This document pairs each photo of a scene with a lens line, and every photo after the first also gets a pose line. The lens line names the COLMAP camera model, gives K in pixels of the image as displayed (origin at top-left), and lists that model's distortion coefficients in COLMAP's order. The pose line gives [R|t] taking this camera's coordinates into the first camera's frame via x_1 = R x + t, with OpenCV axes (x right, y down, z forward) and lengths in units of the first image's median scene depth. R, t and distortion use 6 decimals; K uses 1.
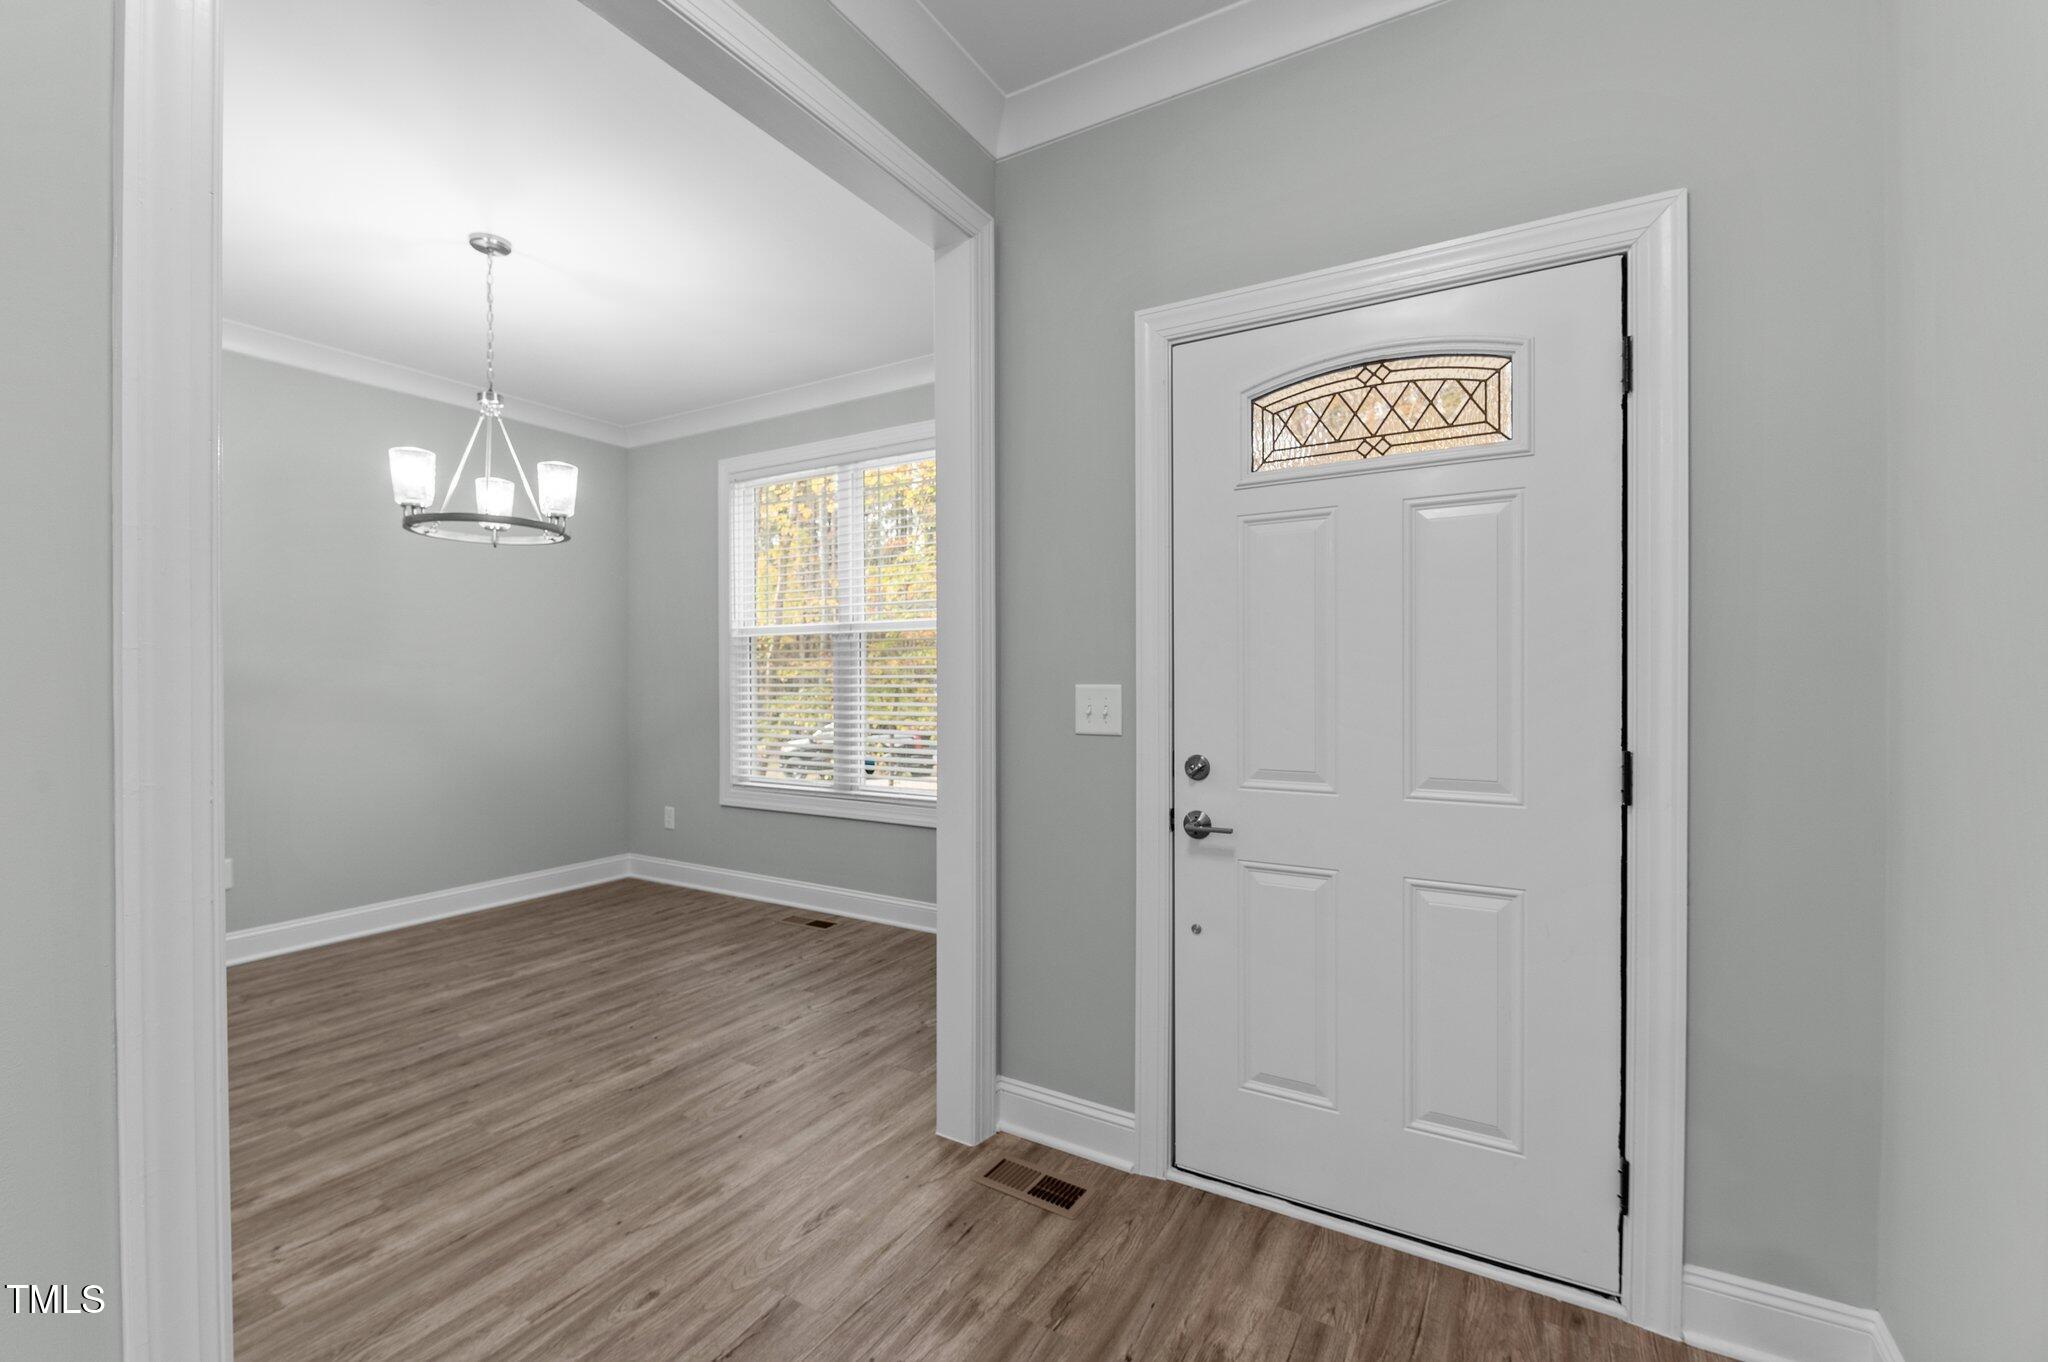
lens RADIAL K [[872.3, 0, 1024.0], [0, 872.3, 681.0], [0, 0, 1]] dist [0.003187, -0.007390]
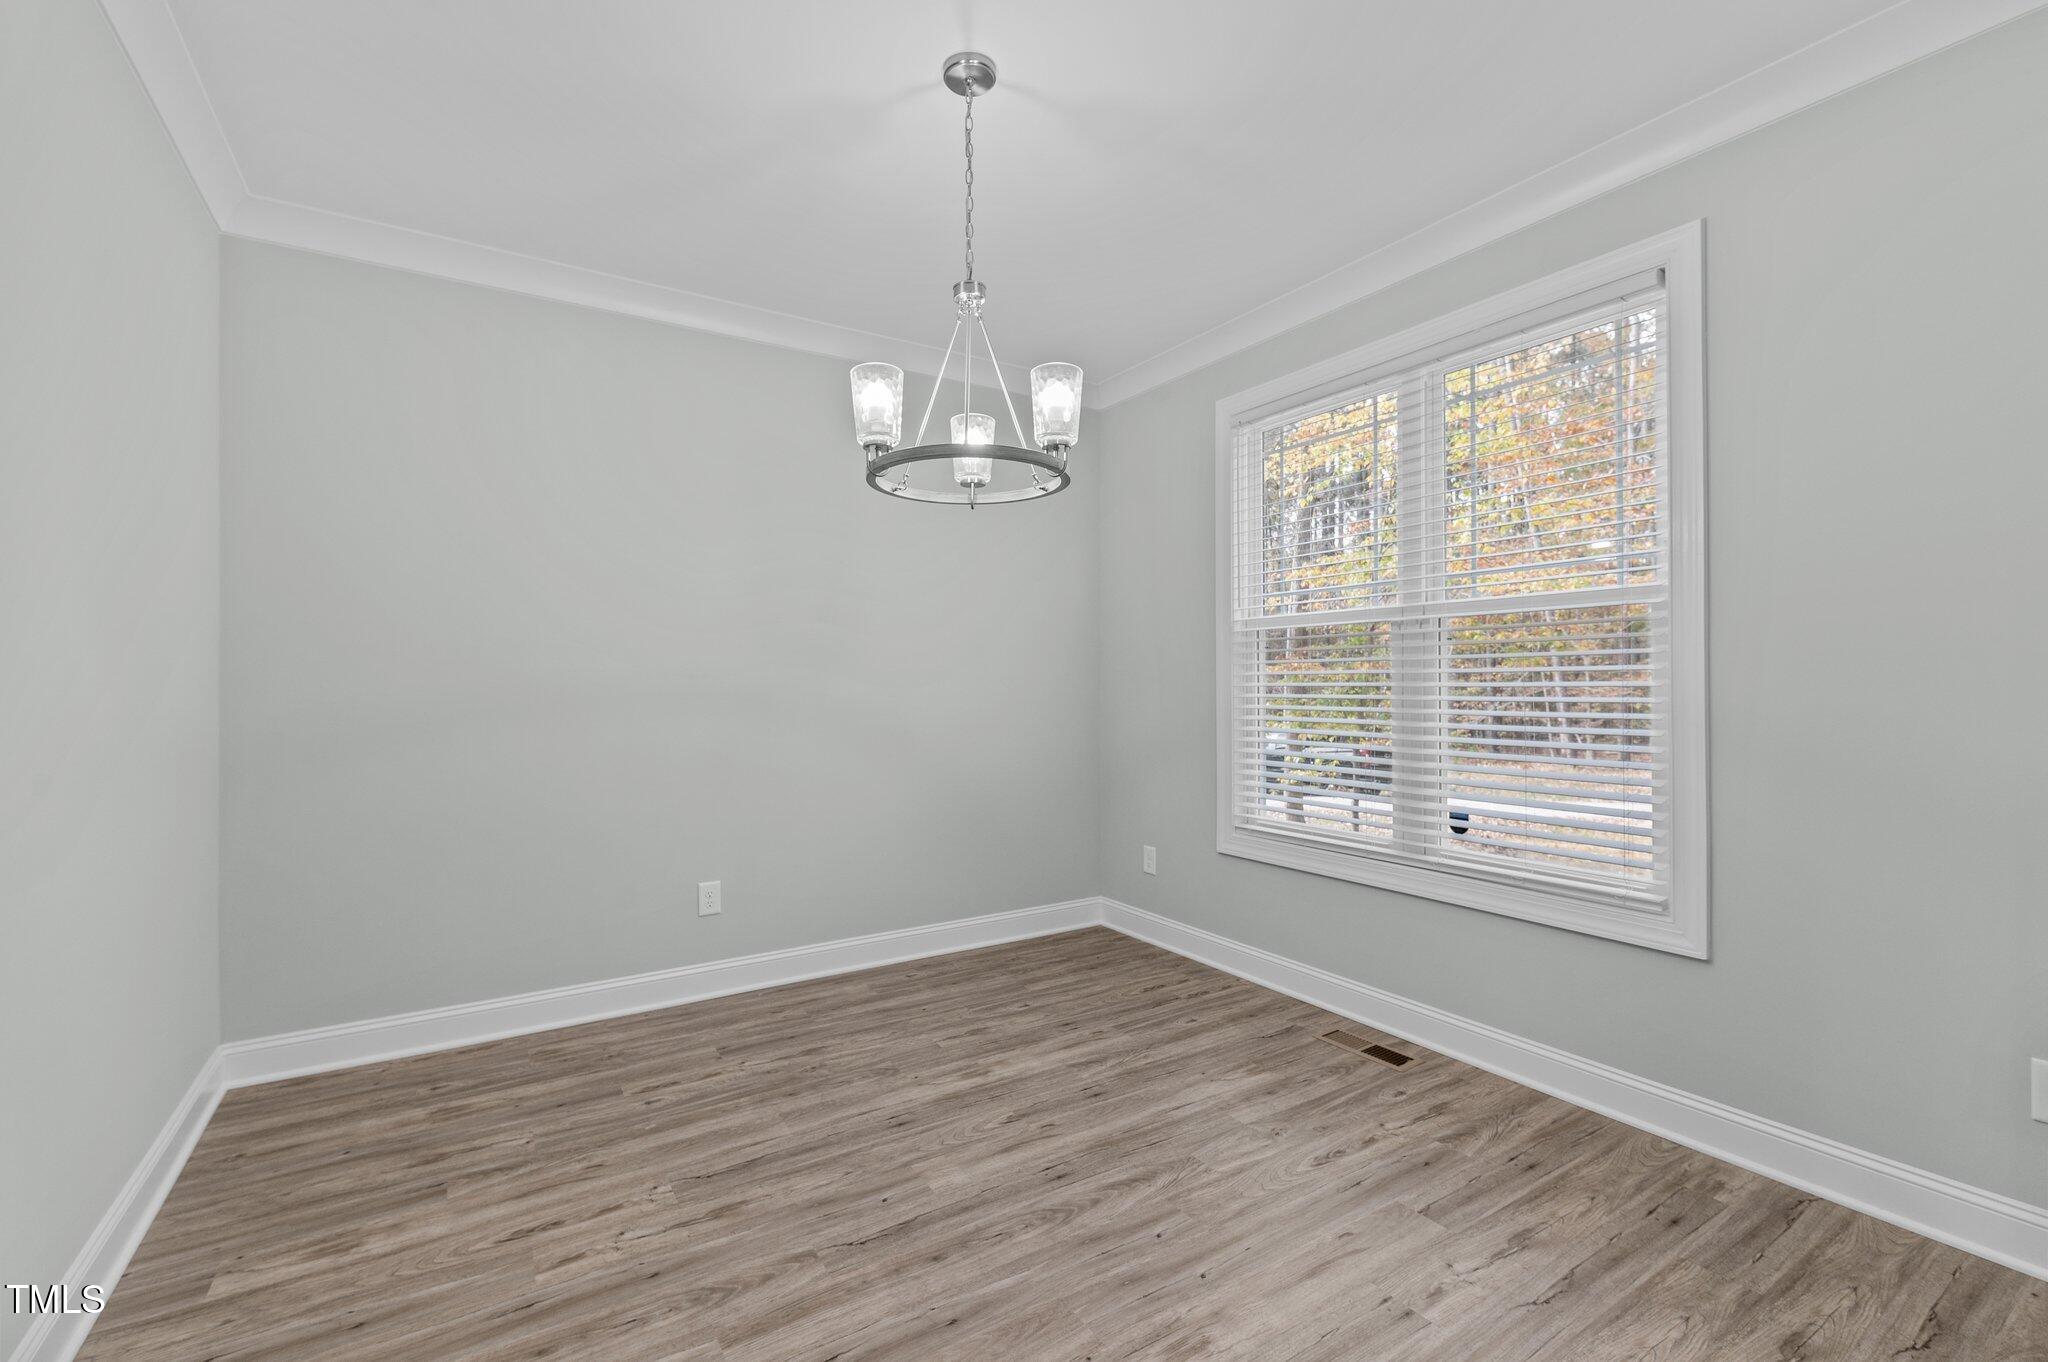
lens RADIAL K [[891.7, 0, 1011.1], [0, 891.7, 690.0], [0, 0, 1]] dist [0.002659, -0.005152]
pose [[0.886874, 0.004218, -0.461992, -0.216006], [-0.002704, 0.999989, 0.003939, -0.003144], [0.462003, -0.002244, 0.886875, 0.327240]]
